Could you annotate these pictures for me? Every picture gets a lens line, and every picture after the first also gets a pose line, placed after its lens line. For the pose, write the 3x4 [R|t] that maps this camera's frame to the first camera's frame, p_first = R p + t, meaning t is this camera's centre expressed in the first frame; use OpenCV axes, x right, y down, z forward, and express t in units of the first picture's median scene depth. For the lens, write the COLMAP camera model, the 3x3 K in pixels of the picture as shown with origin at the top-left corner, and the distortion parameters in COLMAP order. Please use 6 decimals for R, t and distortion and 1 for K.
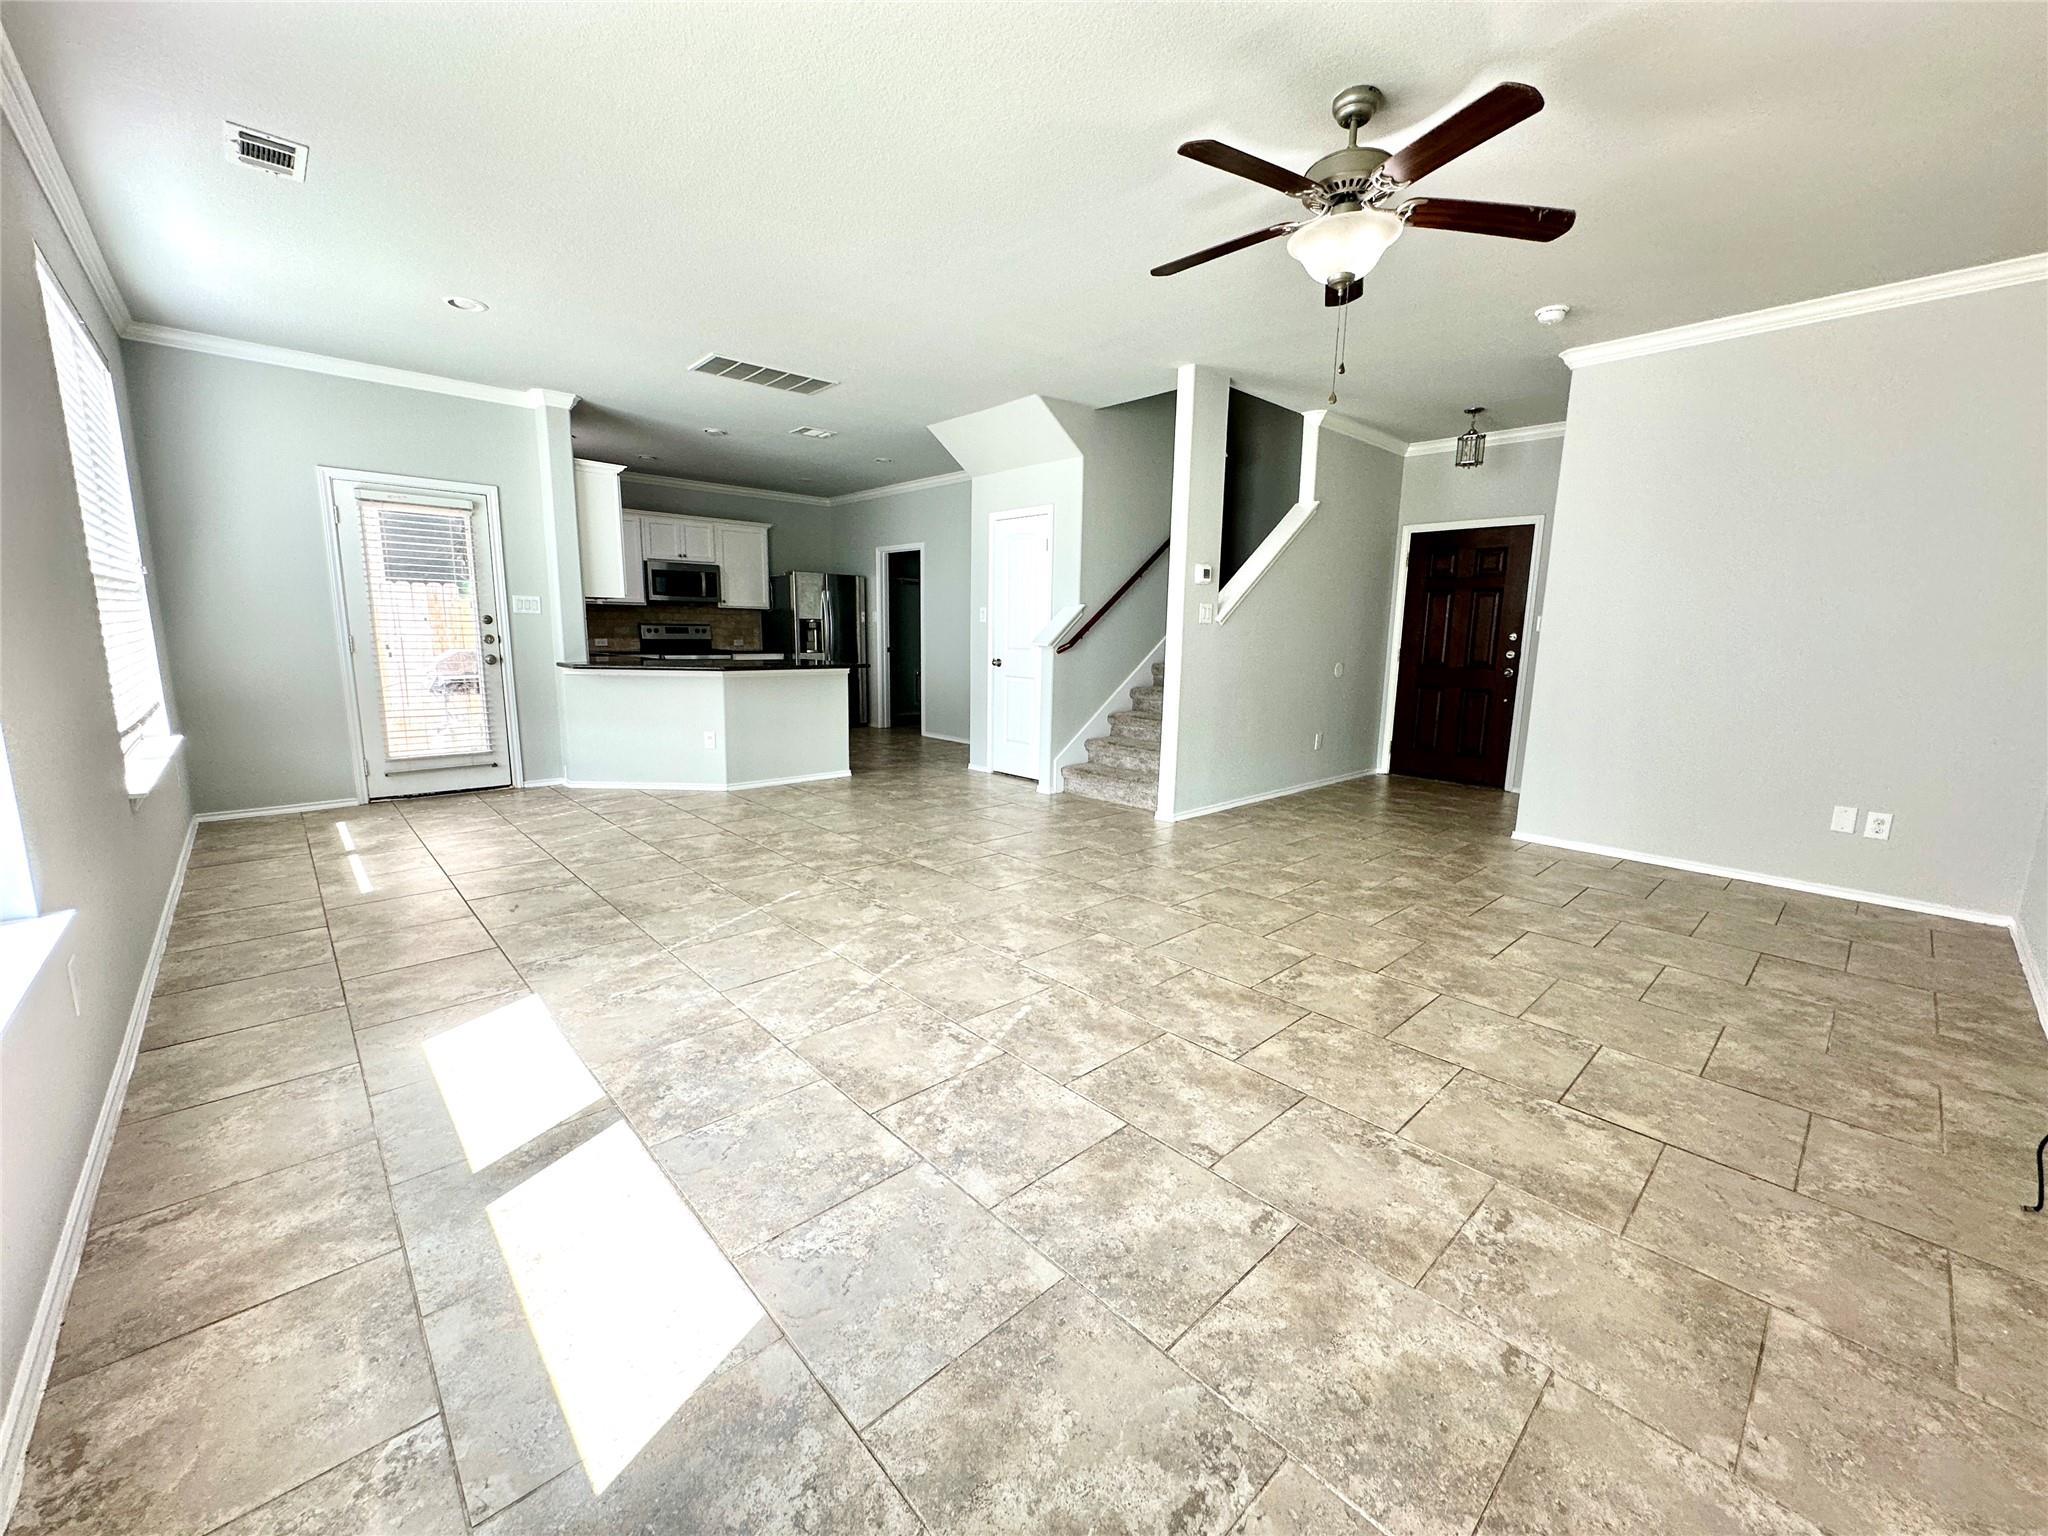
lens RADIAL K [[815.8, 0, 1024.0], [0, 815.8, 768.0], [0, 0, 1]] dist [-0.001153, 0.000367]
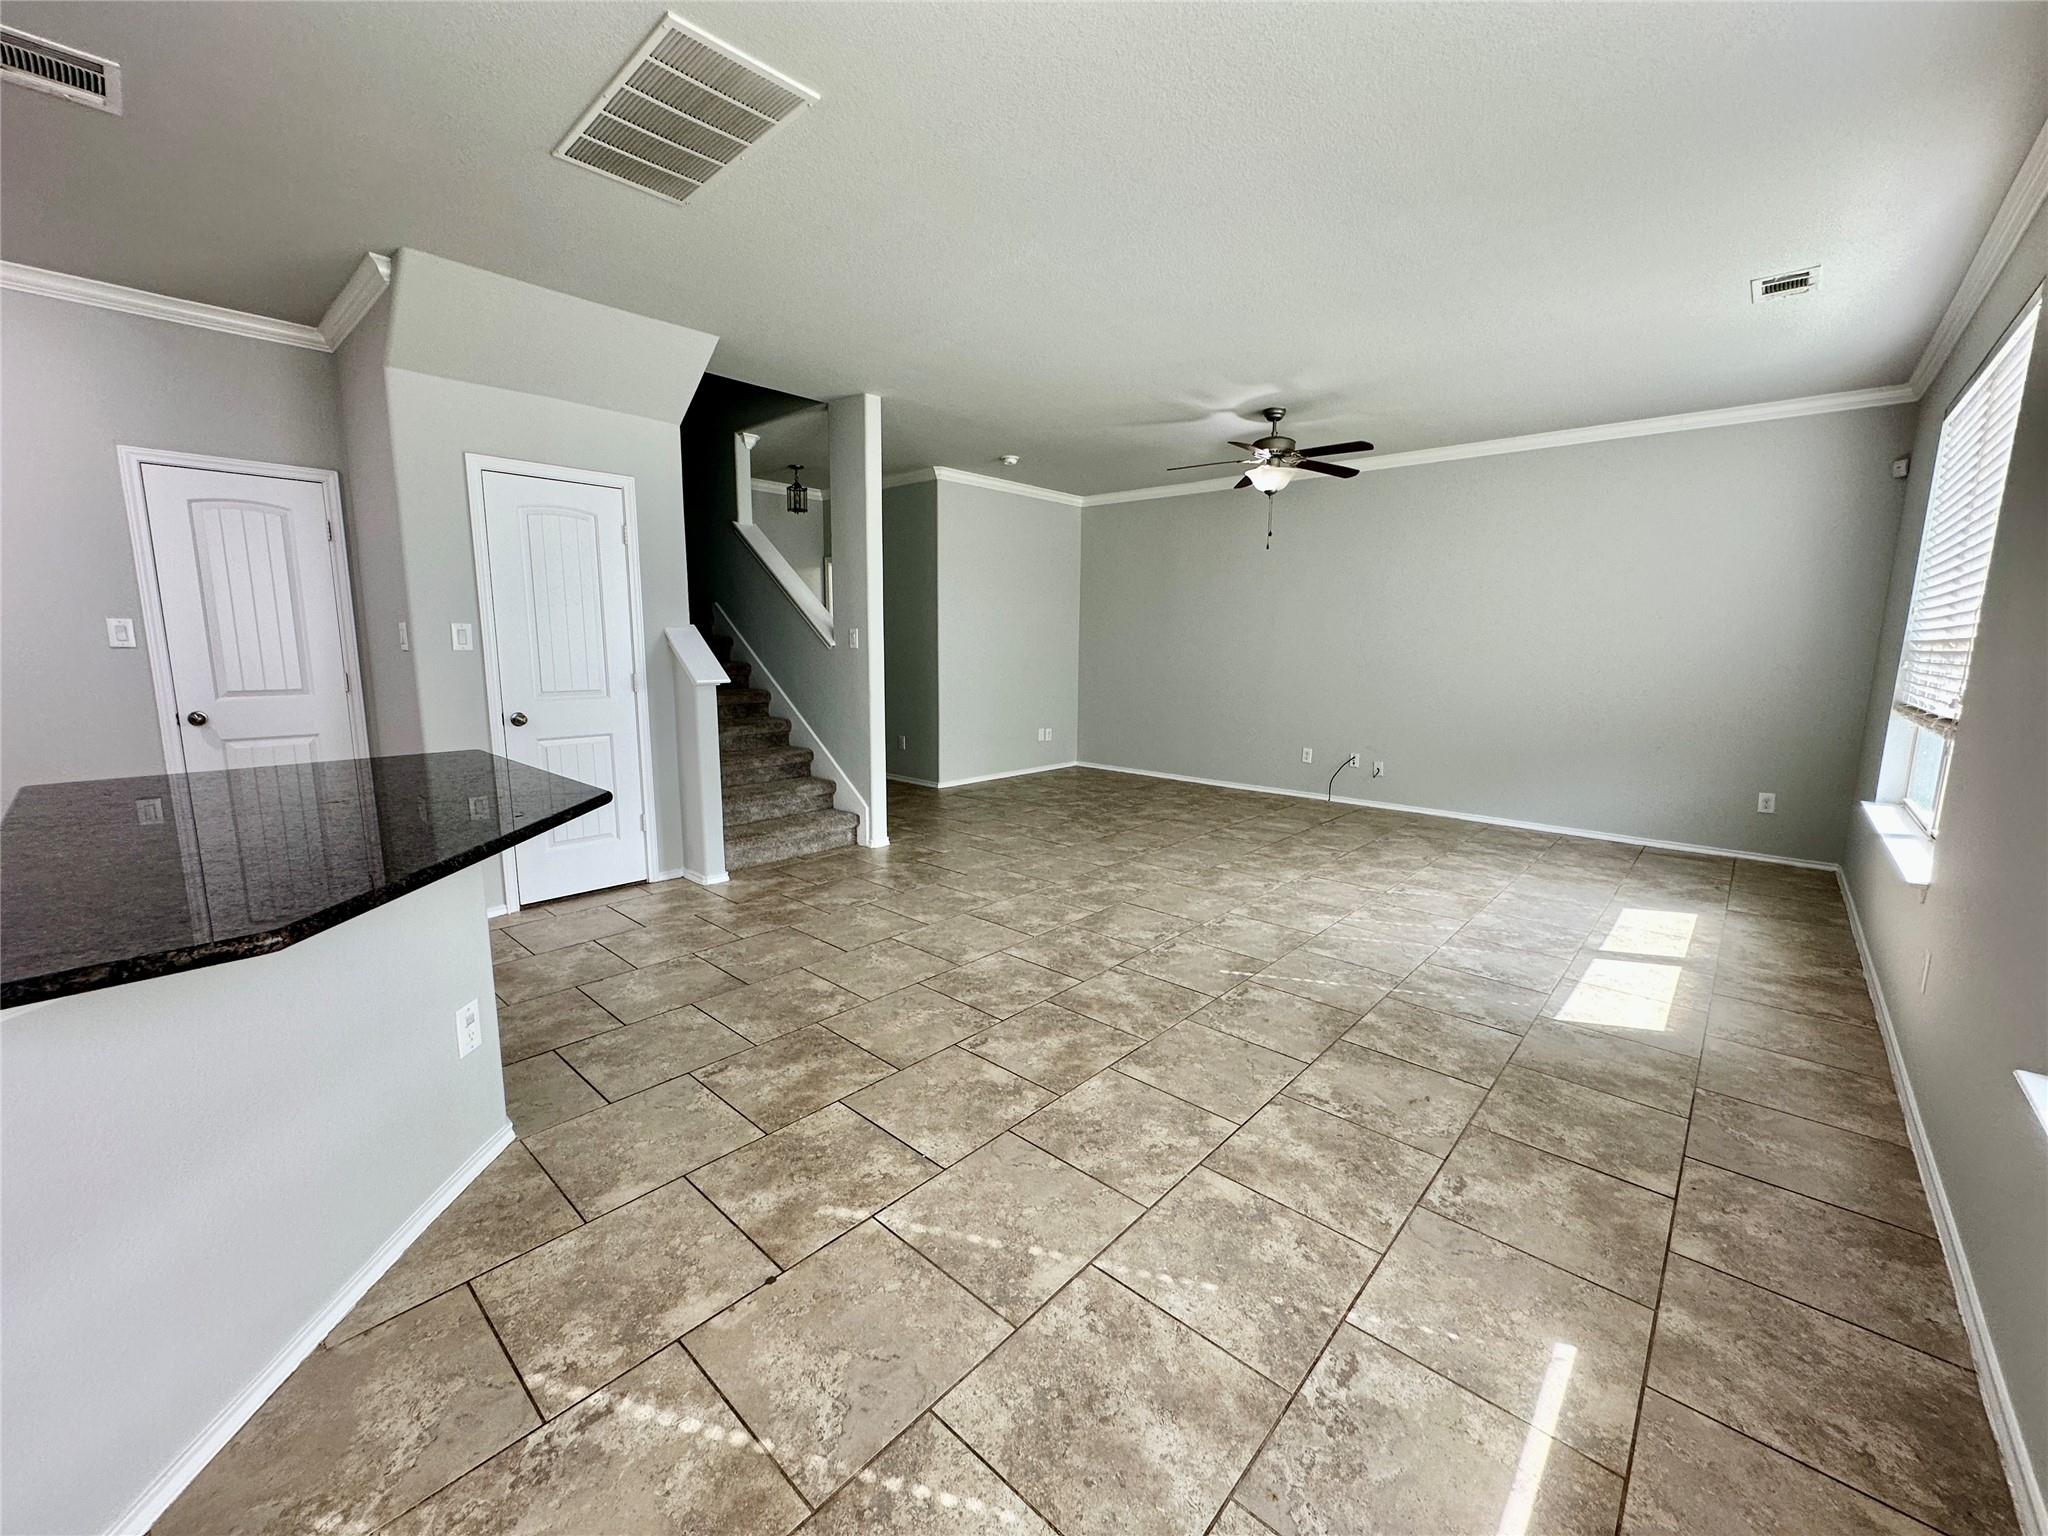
lens RADIAL K [[815.8, 0, 1024.0], [0, 815.8, 768.0], [0, 0, 1]] dist [-0.001153, 0.000367]
pose [[-0.085525, -0.172535, 0.981283, -1.327010], [0.157649, 0.970141, 0.184317, -0.304748], [-0.983785, 0.170463, -0.055772, 1.429661]]
